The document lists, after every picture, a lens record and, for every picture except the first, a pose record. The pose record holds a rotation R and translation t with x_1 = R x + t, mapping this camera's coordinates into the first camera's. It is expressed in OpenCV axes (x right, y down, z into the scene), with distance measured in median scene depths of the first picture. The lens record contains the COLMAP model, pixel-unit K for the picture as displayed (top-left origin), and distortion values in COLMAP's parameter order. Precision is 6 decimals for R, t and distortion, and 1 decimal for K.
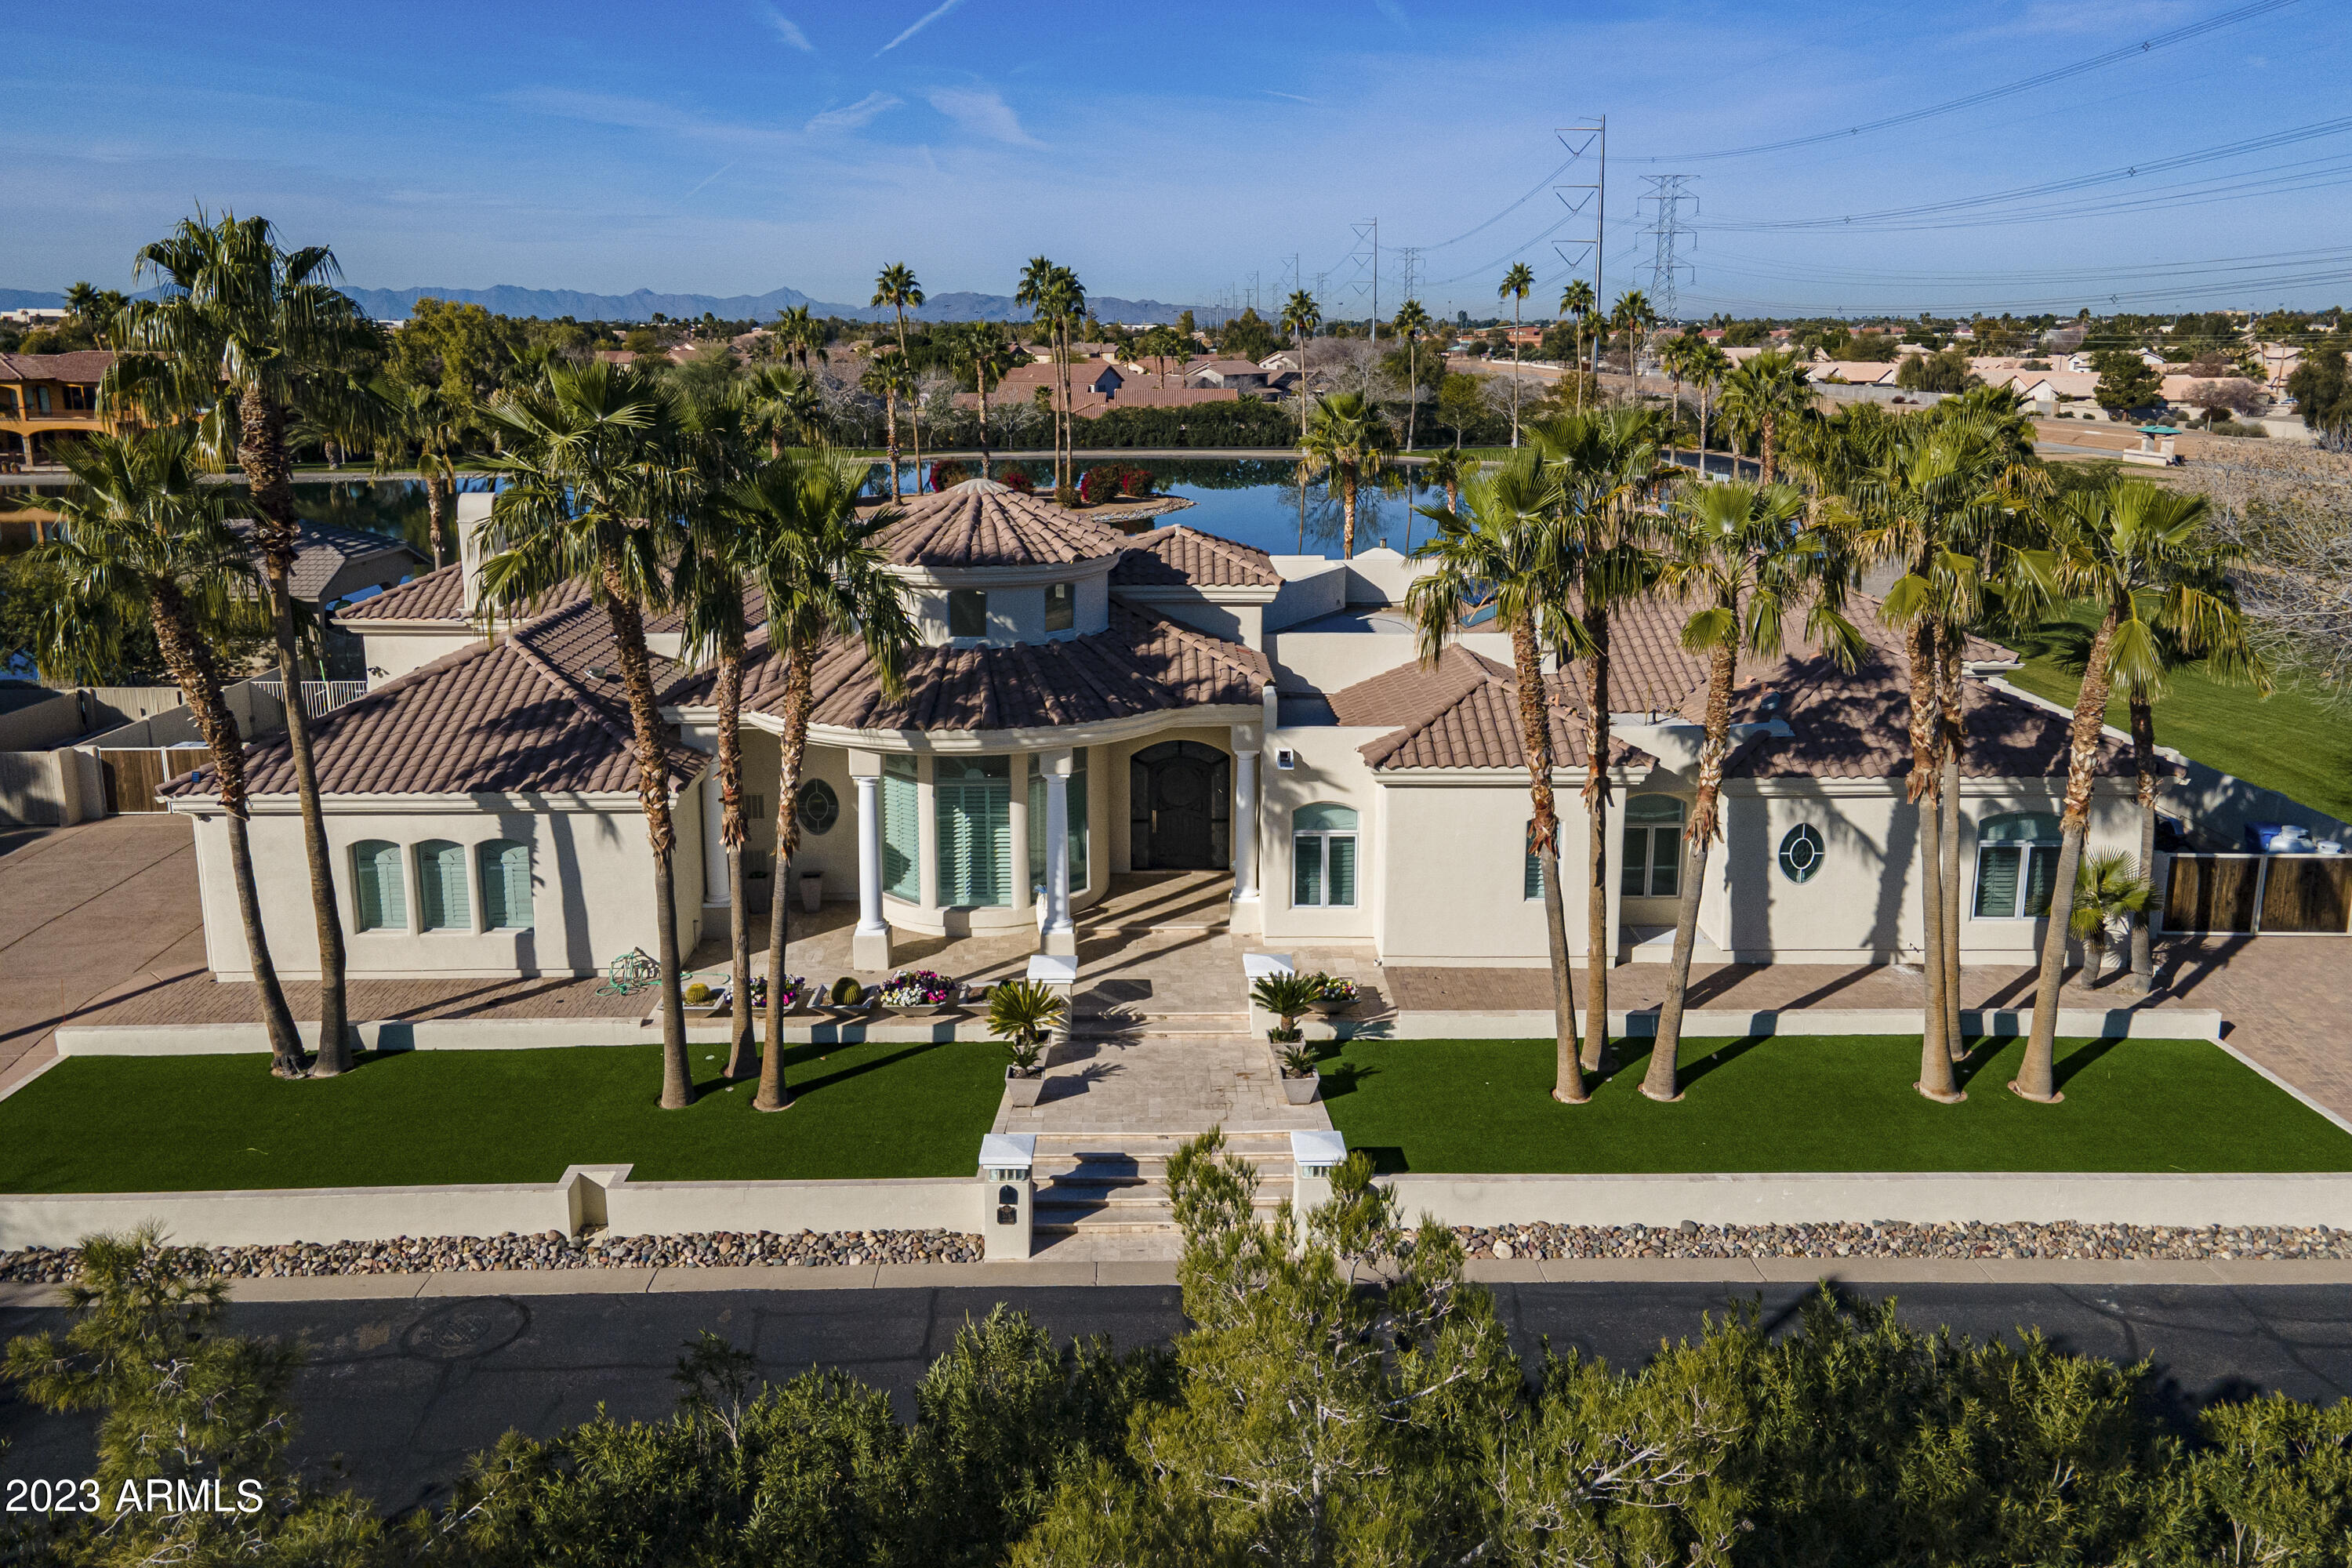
lens RADIAL K [[1689.5, 0, 1173.5], [0, 1689.5, 673.6], [0, 0, 1]] dist [0.014269, 0.059577]
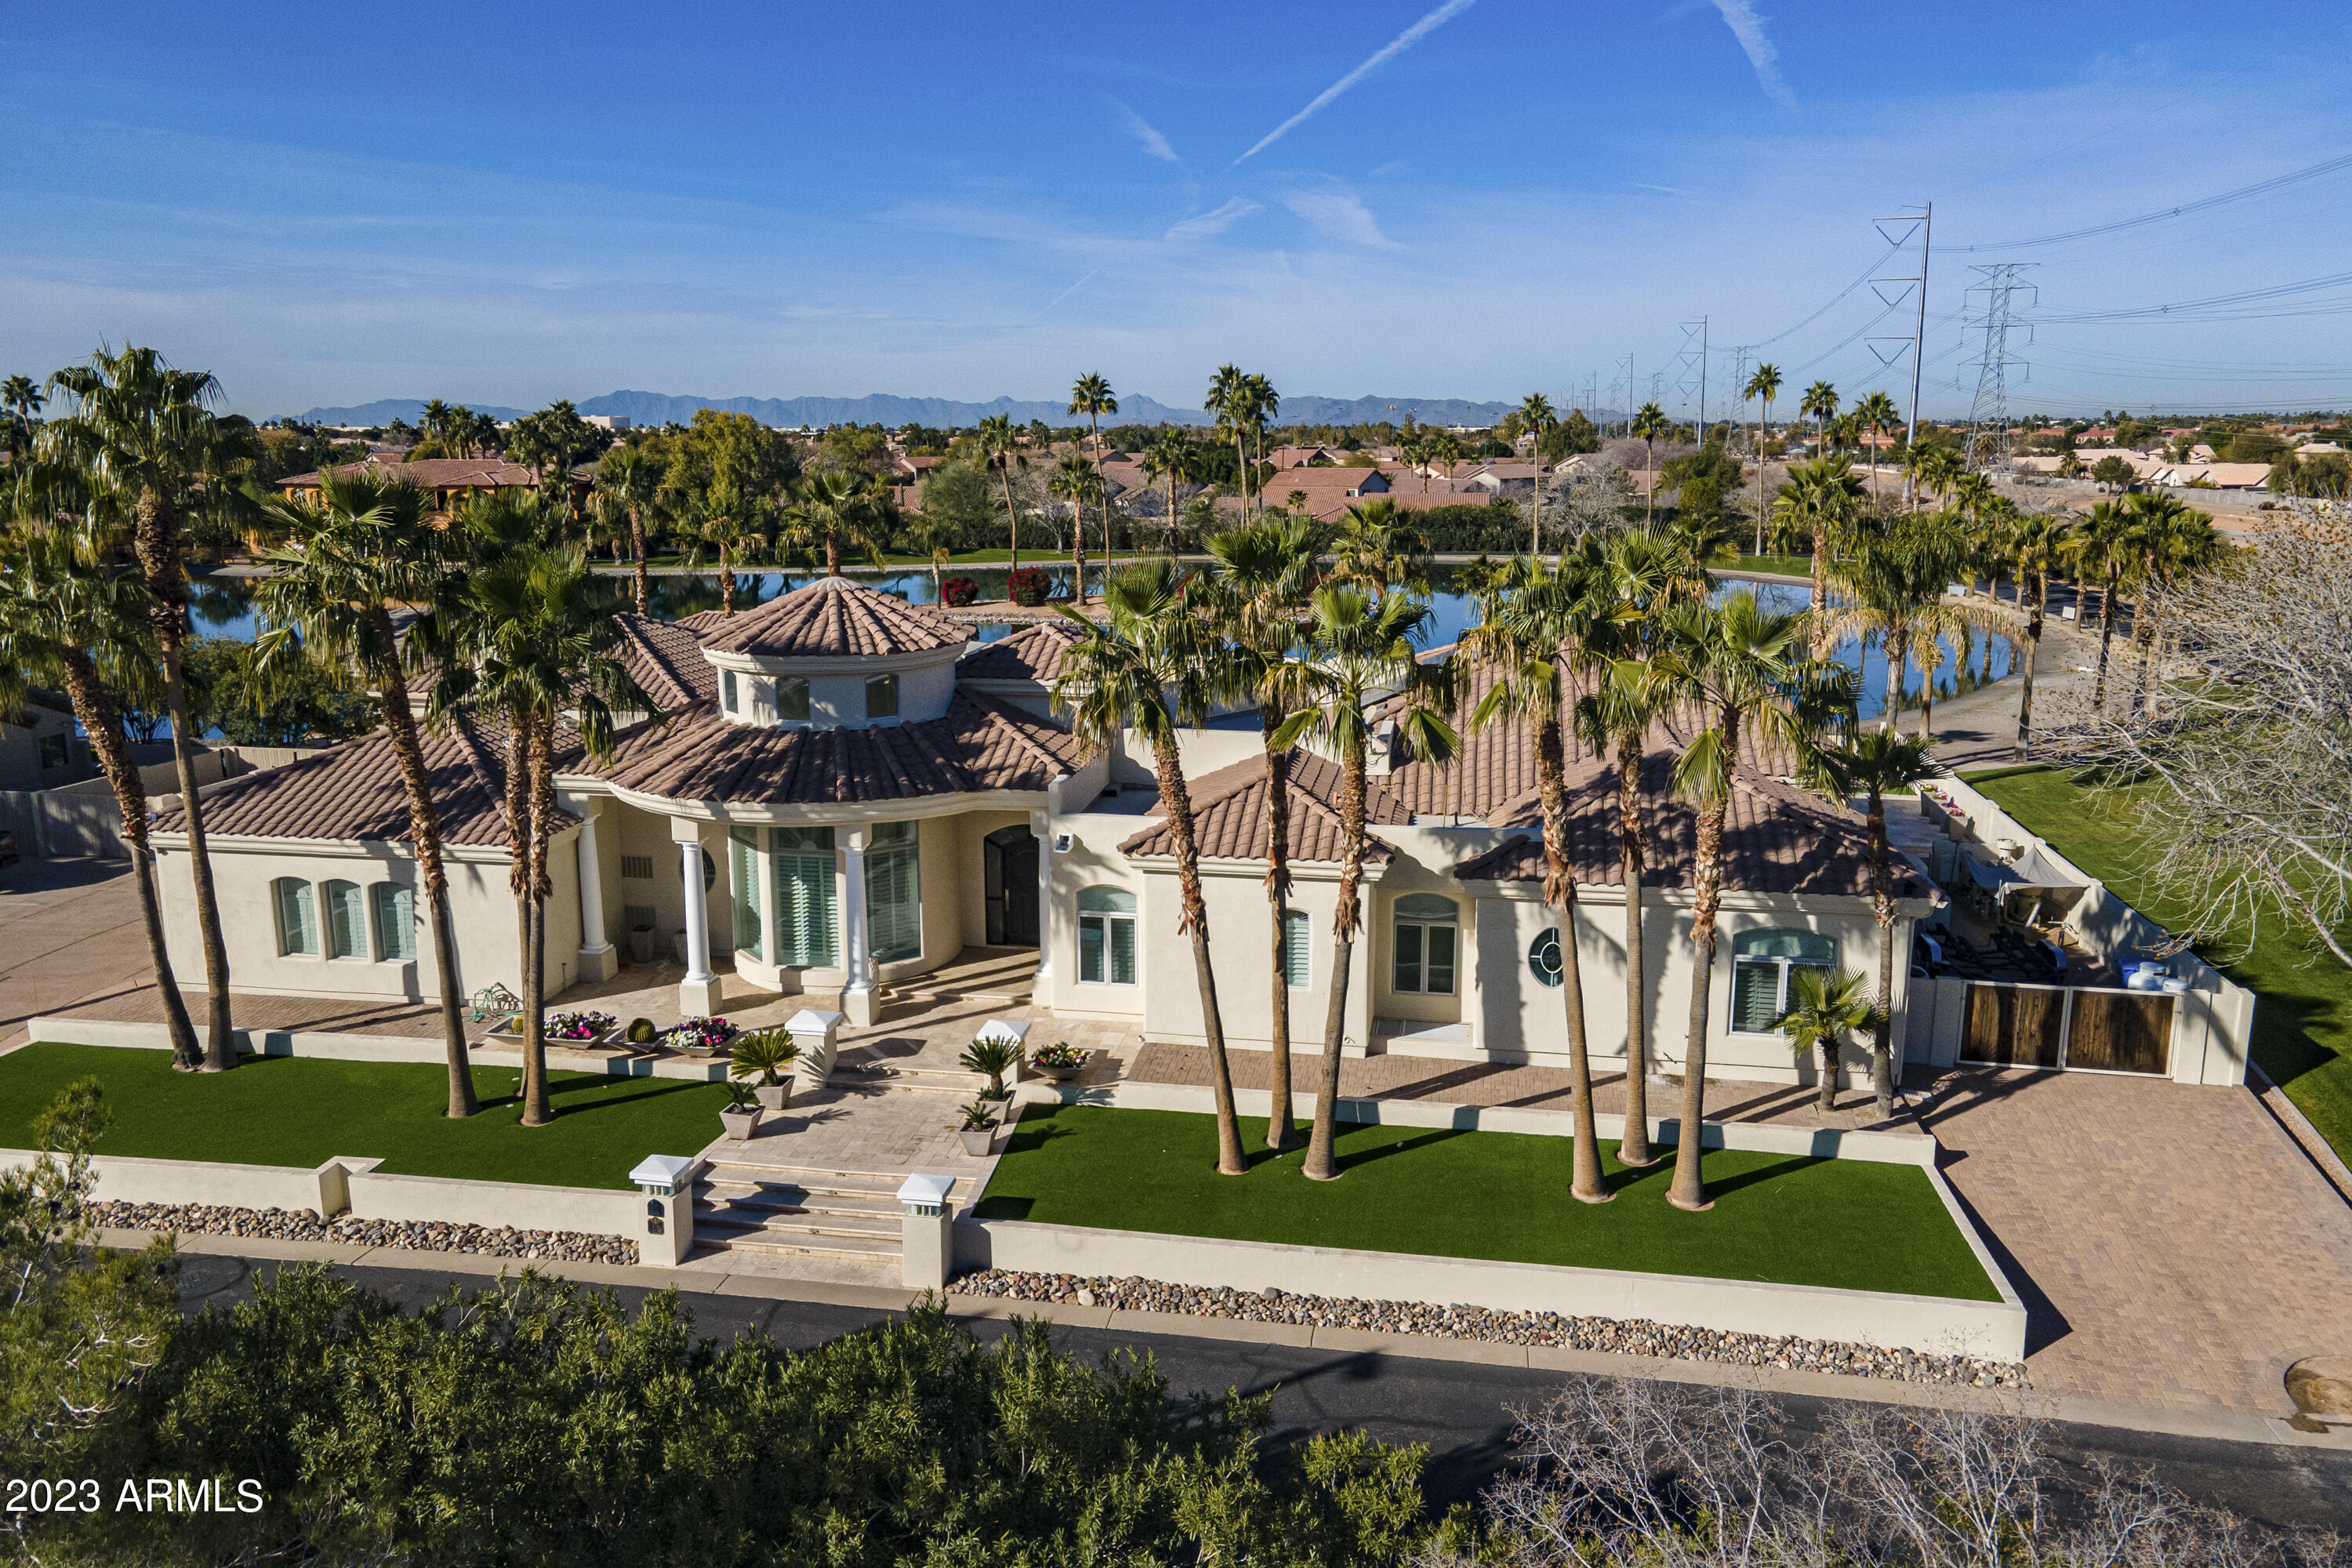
lens RADIAL K [[1681.8, 0, 1176.0], [0, 1681.8, 784.0], [0, 0, 1]] dist [0.019046, 0.053081]
pose [[0.981298, 0.036872, -0.188929, 0.341964], [-0.036028, 0.999320, 0.007901, 0.002286], [0.189092, -0.000946, 0.981959, -0.032411]]
